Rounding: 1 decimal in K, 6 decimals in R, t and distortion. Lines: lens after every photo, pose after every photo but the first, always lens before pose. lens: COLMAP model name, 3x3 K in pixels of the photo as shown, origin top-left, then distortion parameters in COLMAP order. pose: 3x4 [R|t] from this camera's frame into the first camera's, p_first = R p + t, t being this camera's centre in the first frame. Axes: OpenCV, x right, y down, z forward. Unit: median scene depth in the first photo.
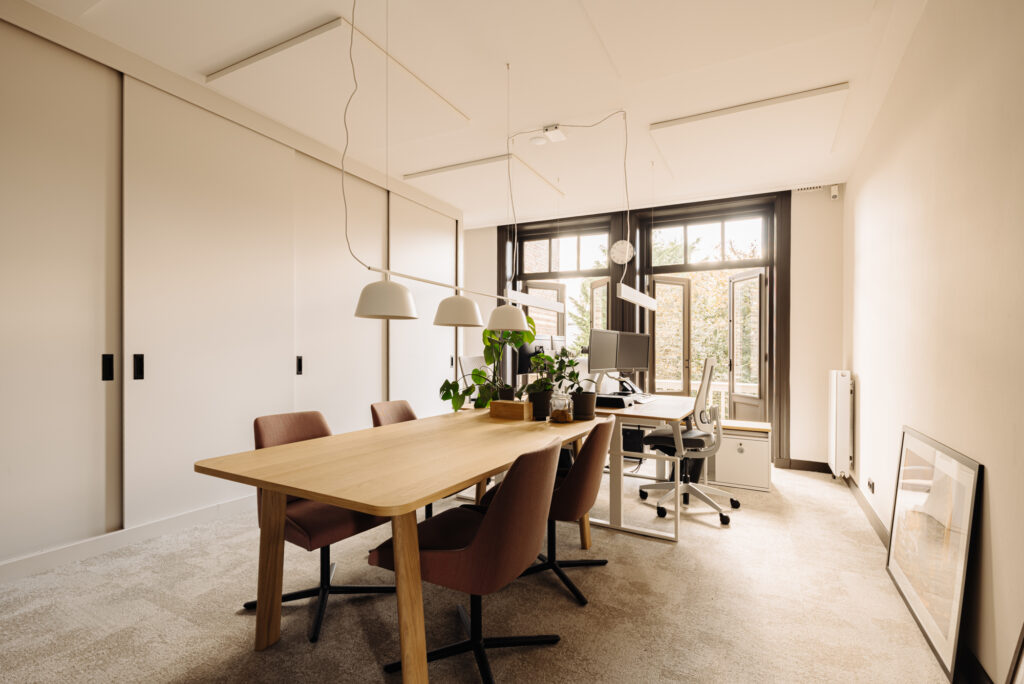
lens RADIAL K [[478.1, 0, 512.0], [0, 478.1, 342.0], [0, 0, 1]] dist [0.001725, 0.000163]
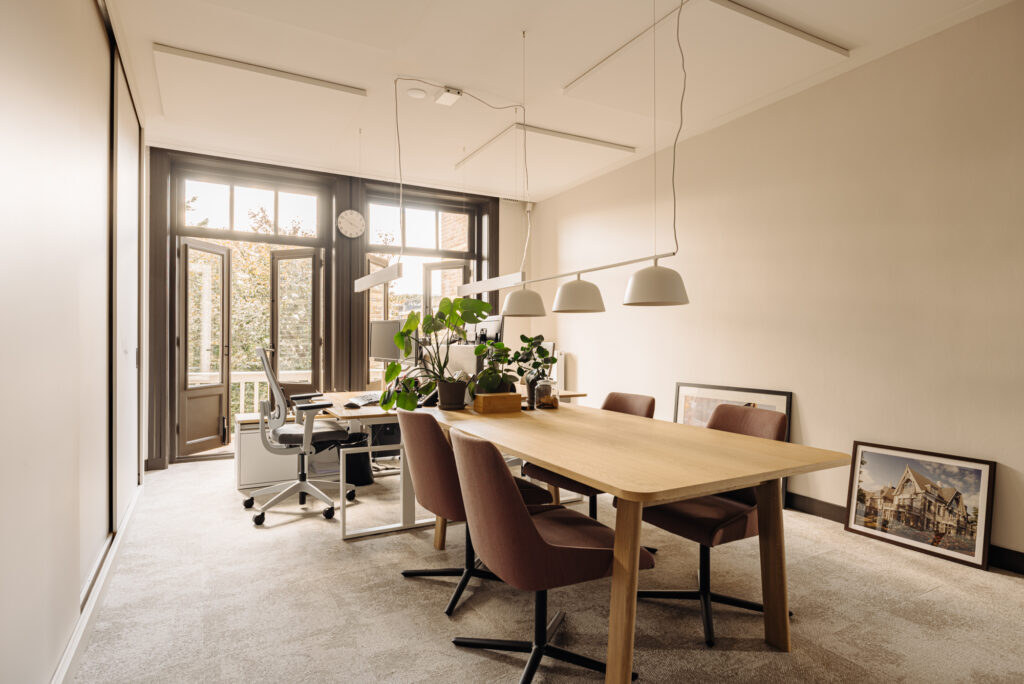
lens RADIAL K [[549.5, 0, 509.5], [0, 549.5, 324.5], [0, 0, 1]] dist [0.000859, -0.000001]
pose [[0.545979, 0.010692, 0.837730, -0.442842], [-0.011355, 0.999921, -0.005361, -0.002635], [-0.837722, -0.006585, 0.546058, 0.212398]]
